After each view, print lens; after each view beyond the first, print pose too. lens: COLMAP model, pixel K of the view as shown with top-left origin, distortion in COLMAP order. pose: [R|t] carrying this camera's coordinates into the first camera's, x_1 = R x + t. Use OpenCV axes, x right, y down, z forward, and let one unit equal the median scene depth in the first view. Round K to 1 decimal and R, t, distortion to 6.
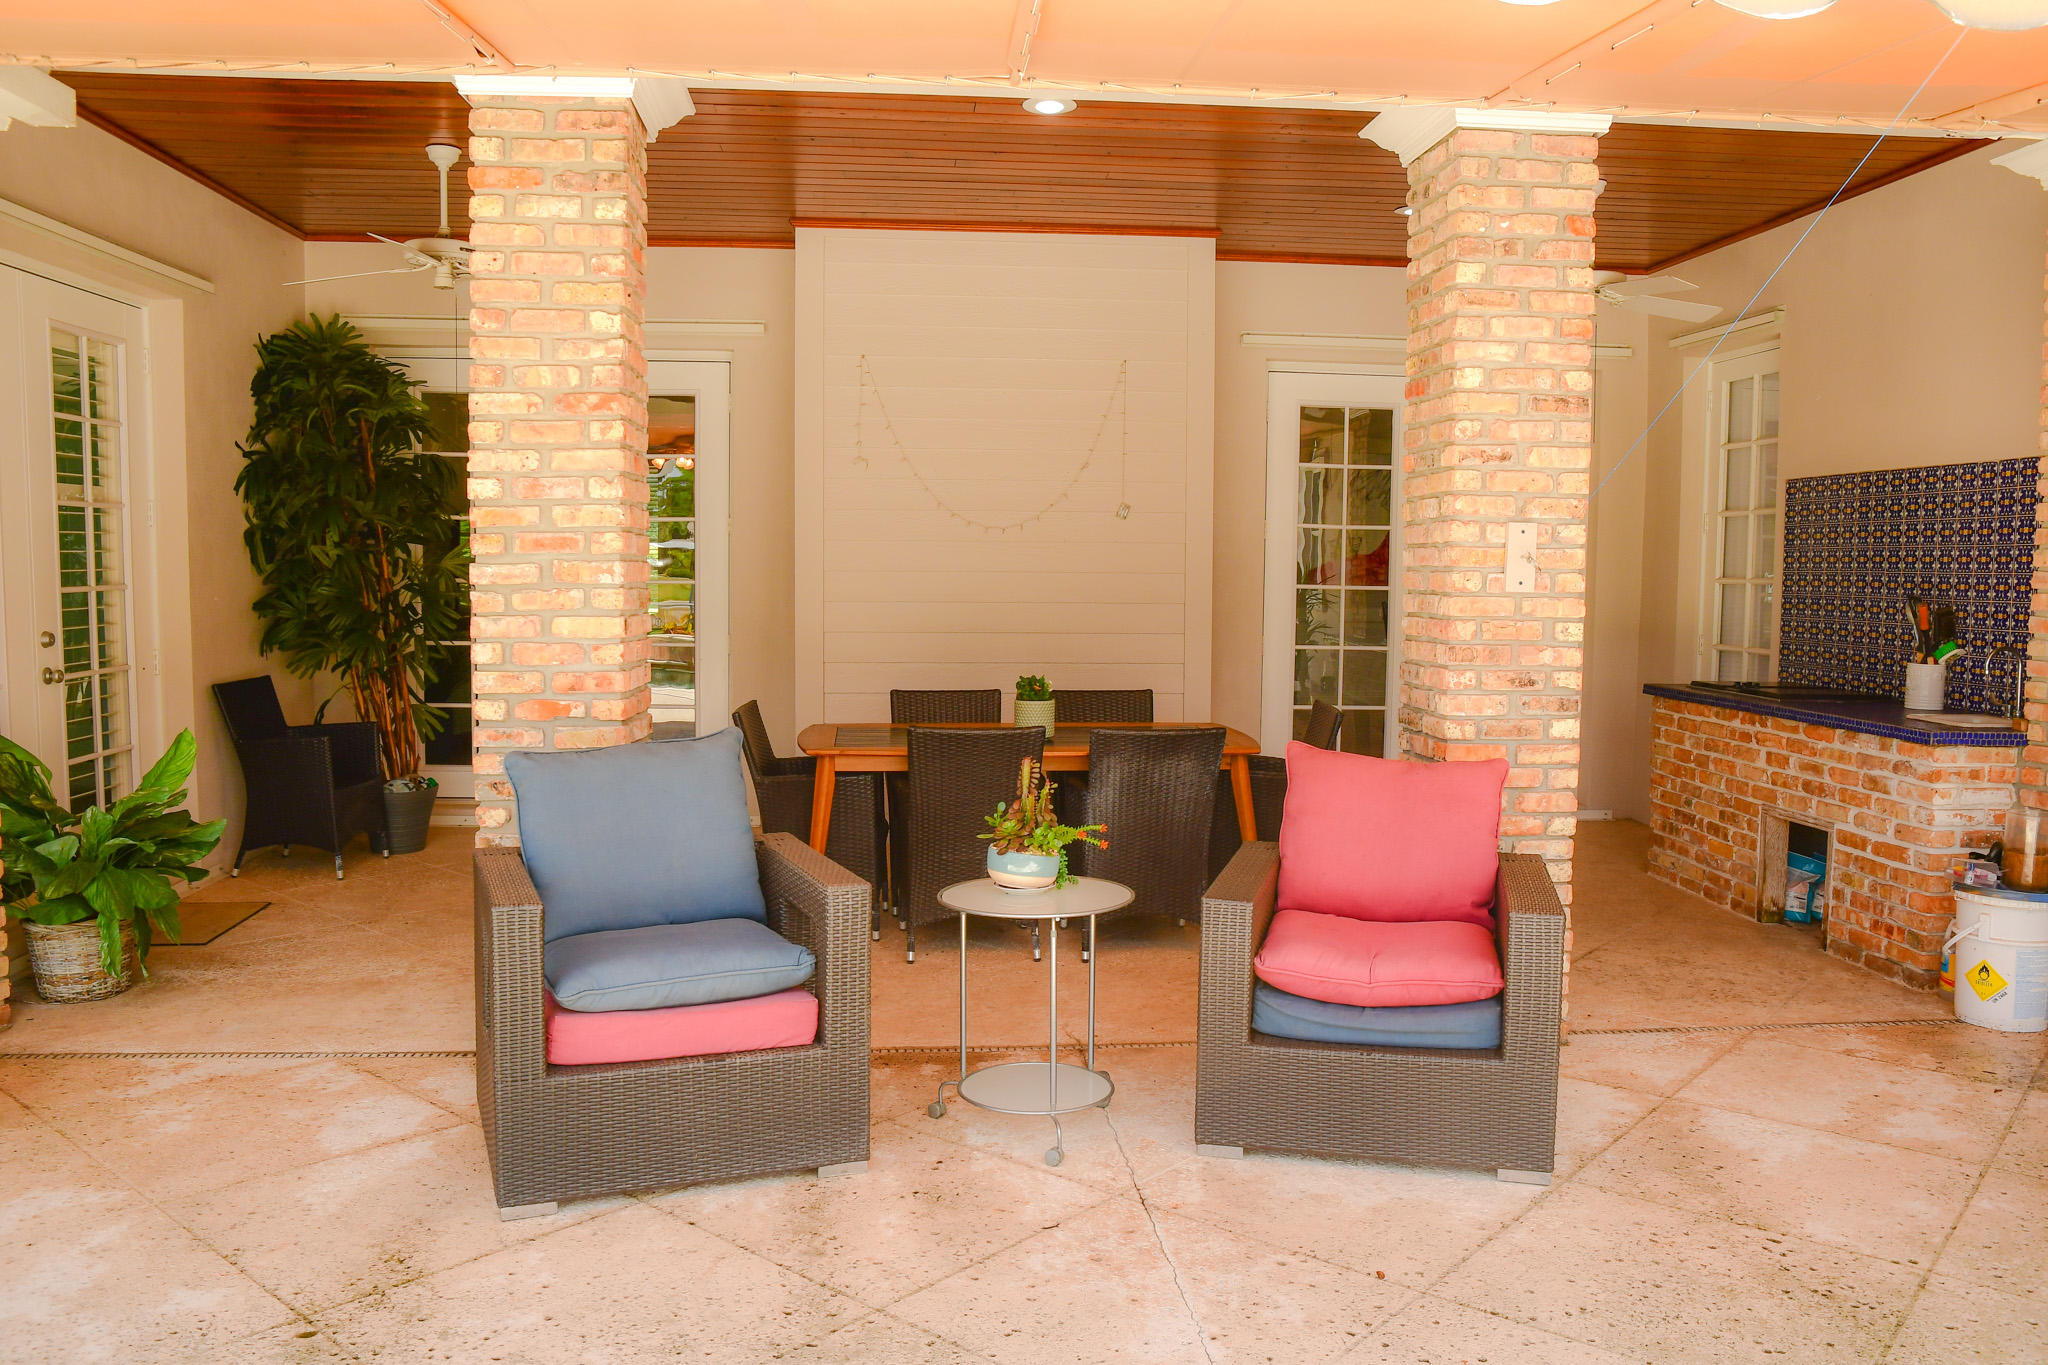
lens RADIAL K [[1530.5, 0, 1020.5], [0, 1530.5, 684.3], [0, 0, 1]] dist [-0.106242, 0.080798]
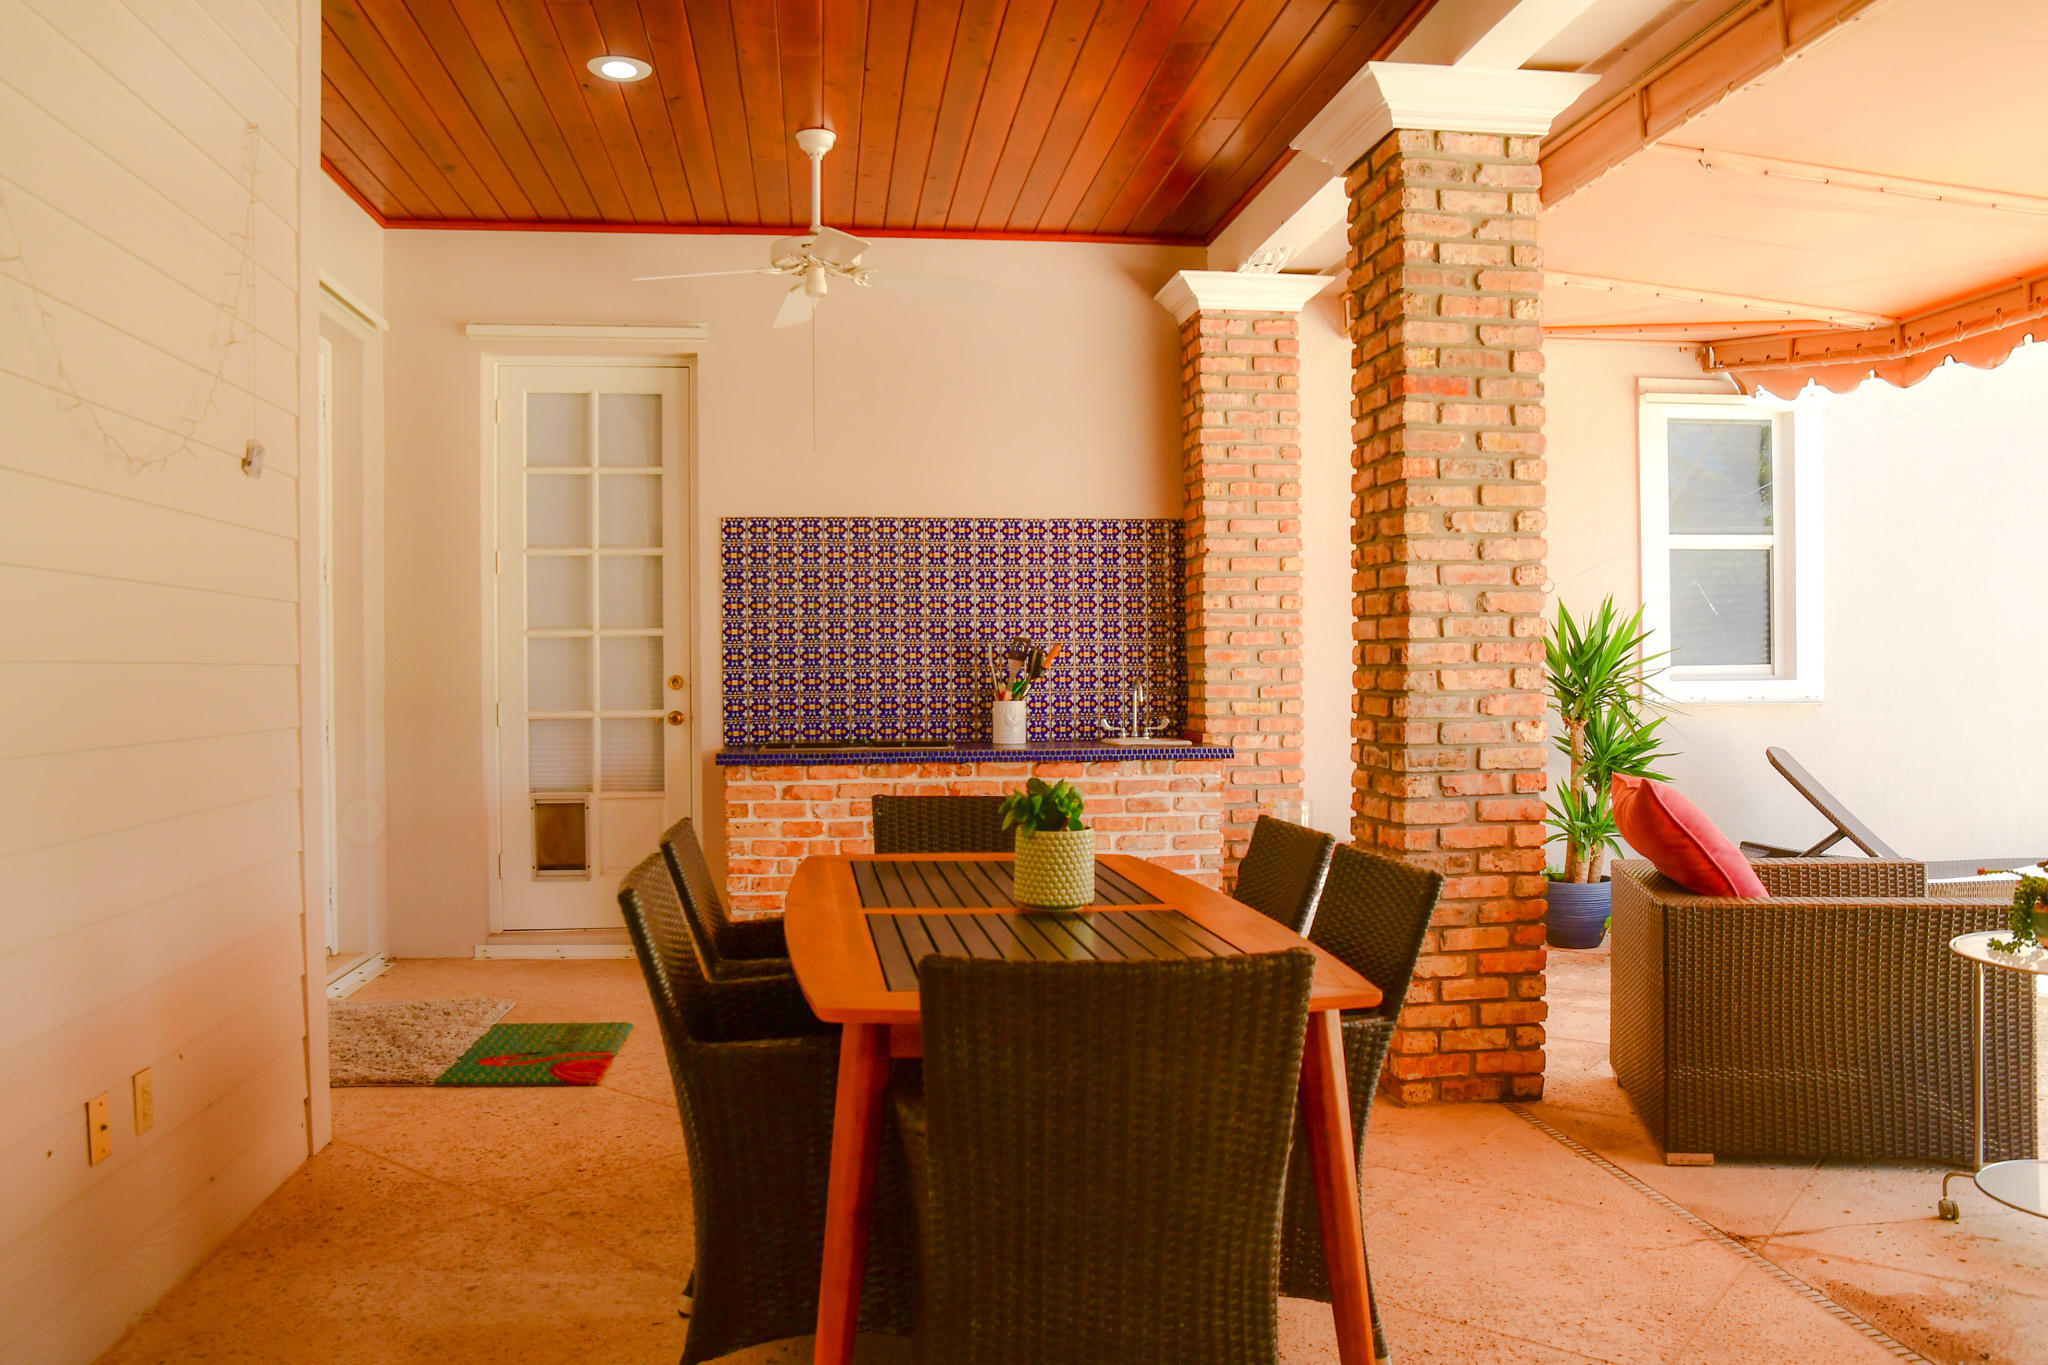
lens RADIAL K [[1530.5, 0, 1022.2], [0, 1530.5, 678.1], [0, 0, 1]] dist [-0.106242, 0.080798]
pose [[-0.051224, -0.009942, 0.998638, -0.445230], [0.085598, 0.996227, 0.014309, -0.041311], [-0.995012, 0.086215, -0.050180, 0.949502]]
